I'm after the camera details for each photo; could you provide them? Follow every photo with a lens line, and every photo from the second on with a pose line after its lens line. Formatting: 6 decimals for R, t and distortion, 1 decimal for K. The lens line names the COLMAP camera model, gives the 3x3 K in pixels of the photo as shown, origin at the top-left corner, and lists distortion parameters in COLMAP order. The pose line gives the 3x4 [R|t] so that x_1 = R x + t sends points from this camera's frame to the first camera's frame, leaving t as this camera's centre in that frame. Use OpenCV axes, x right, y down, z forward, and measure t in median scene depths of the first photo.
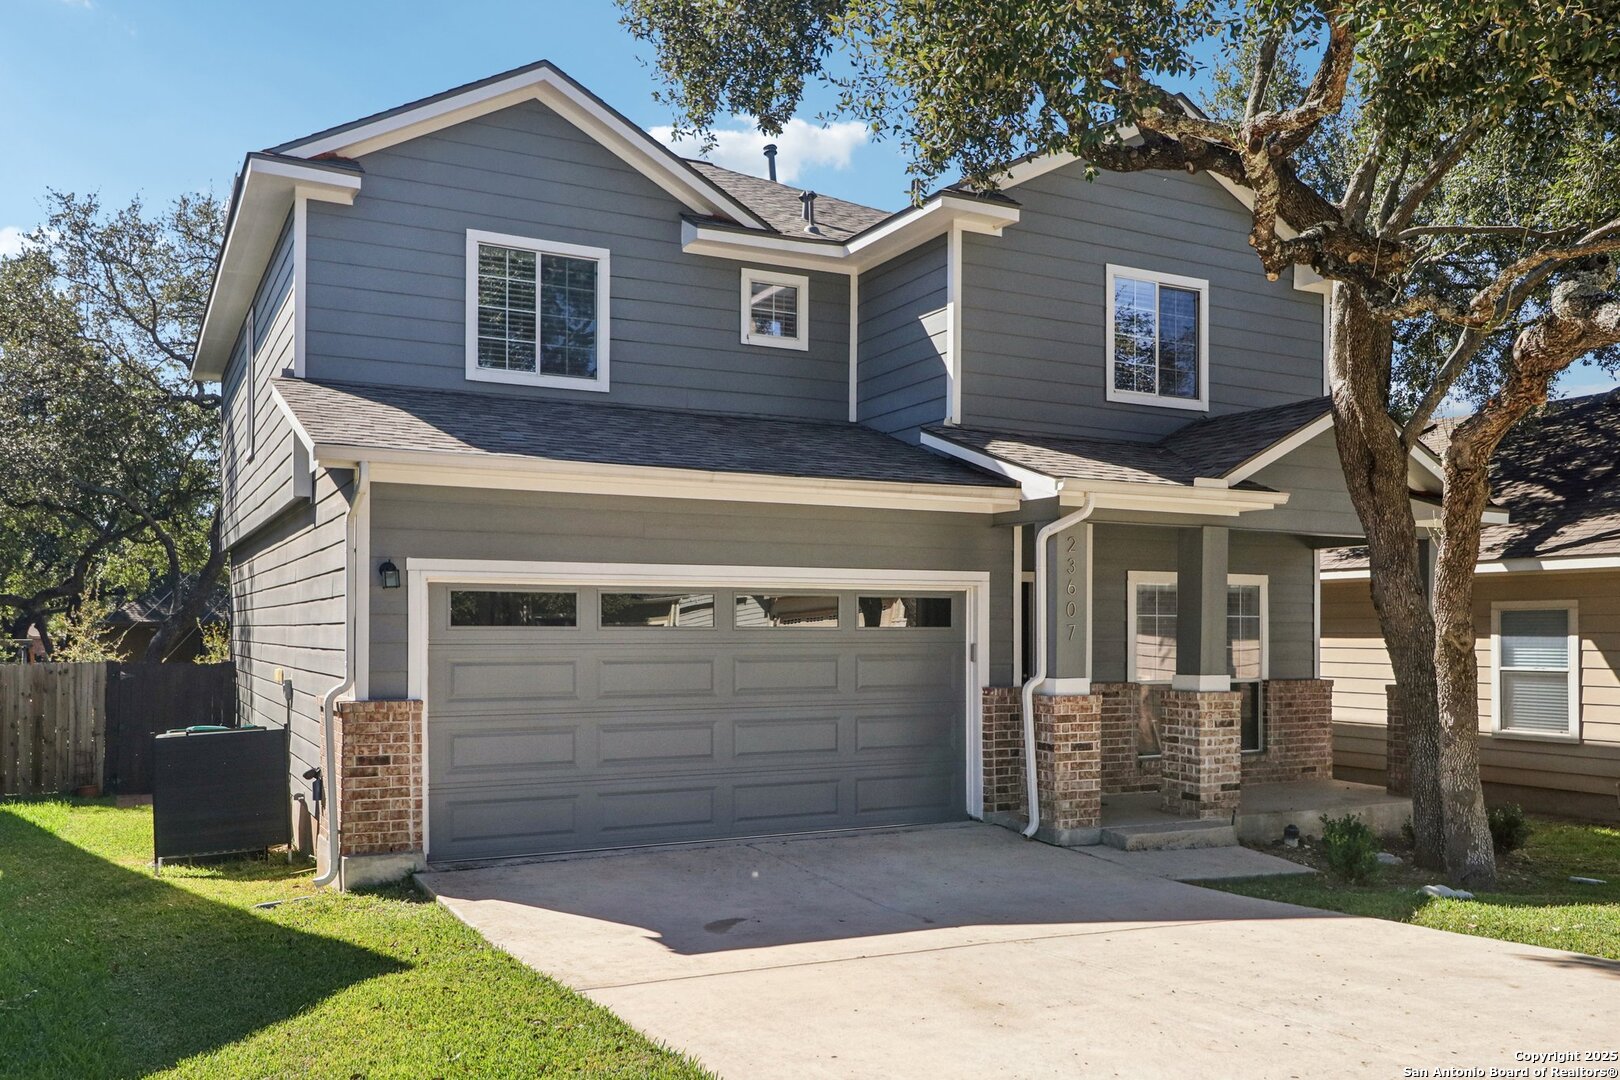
lens RADIAL K [[1316.6, 0, 814.4], [0, 1316.6, 642.2], [0, 0, 1]] dist [0.004316, -0.001667]
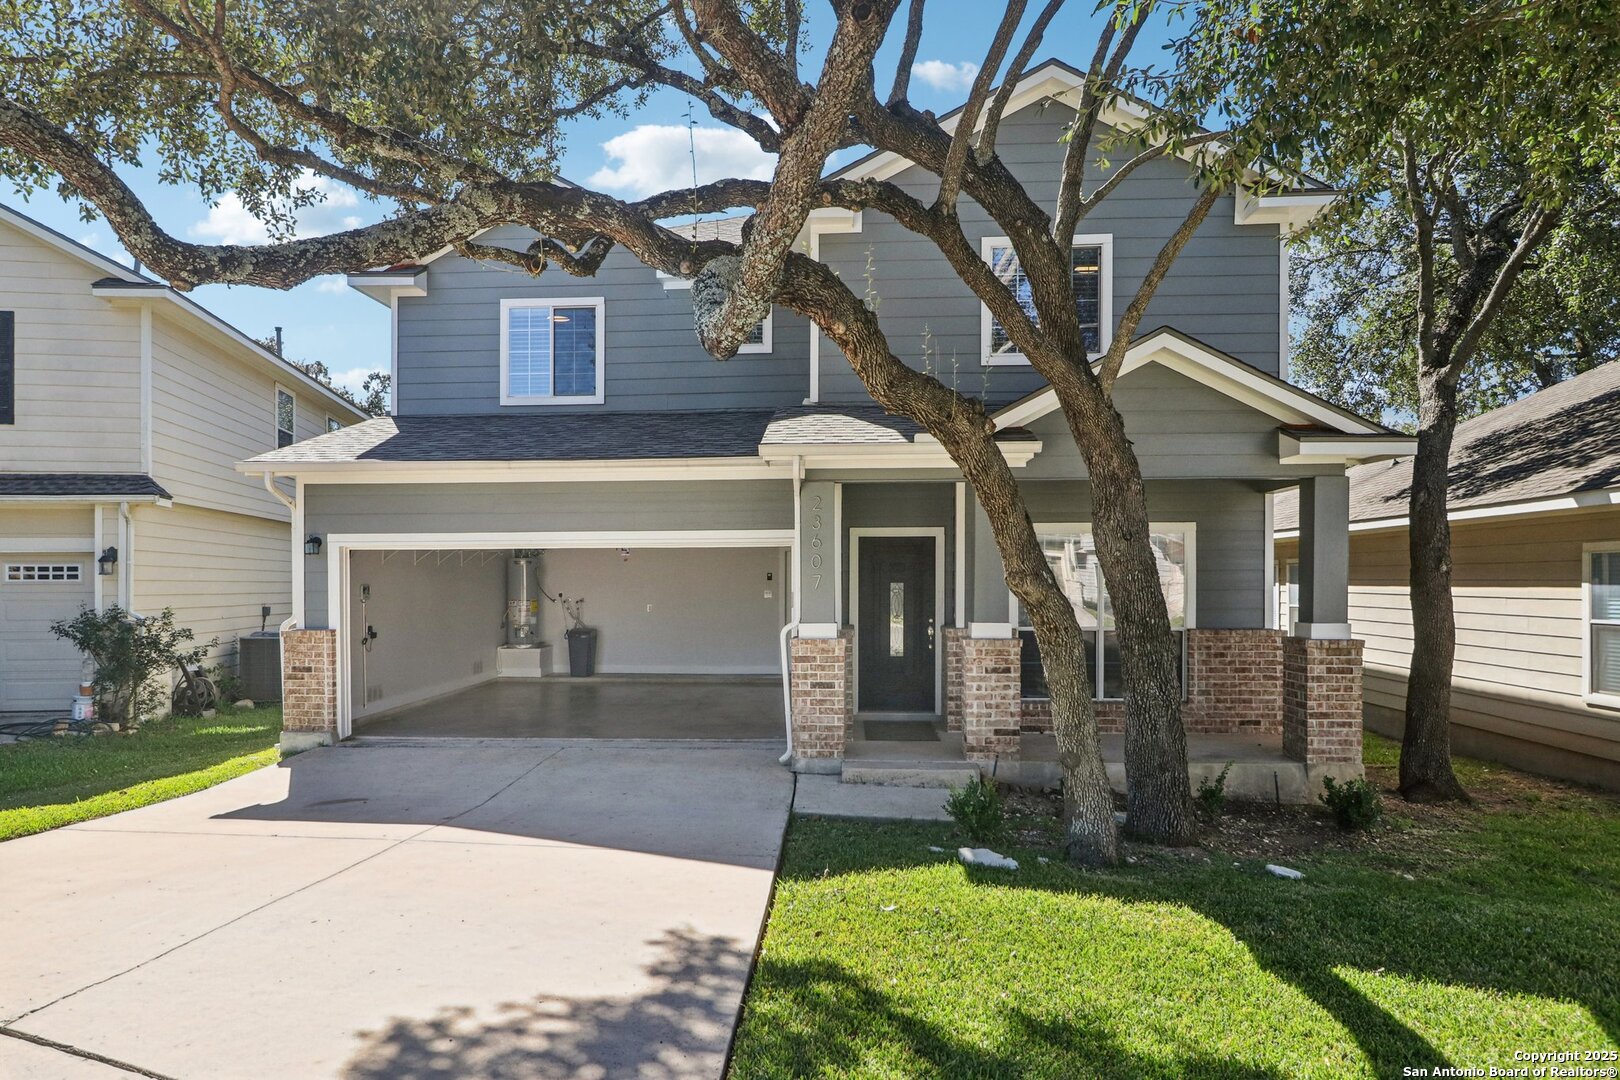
lens RADIAL K [[987.9, 0, 803.3], [0, 987.9, 598.0], [0, 0, 1]] dist [-0.000137, -0.001595]
pose [[0.854326, 0.005277, -0.519711, 0.586657], [-0.000146, 0.999951, 0.009913, -0.002171], [0.519738, -0.008393, 0.854285, 0.265755]]
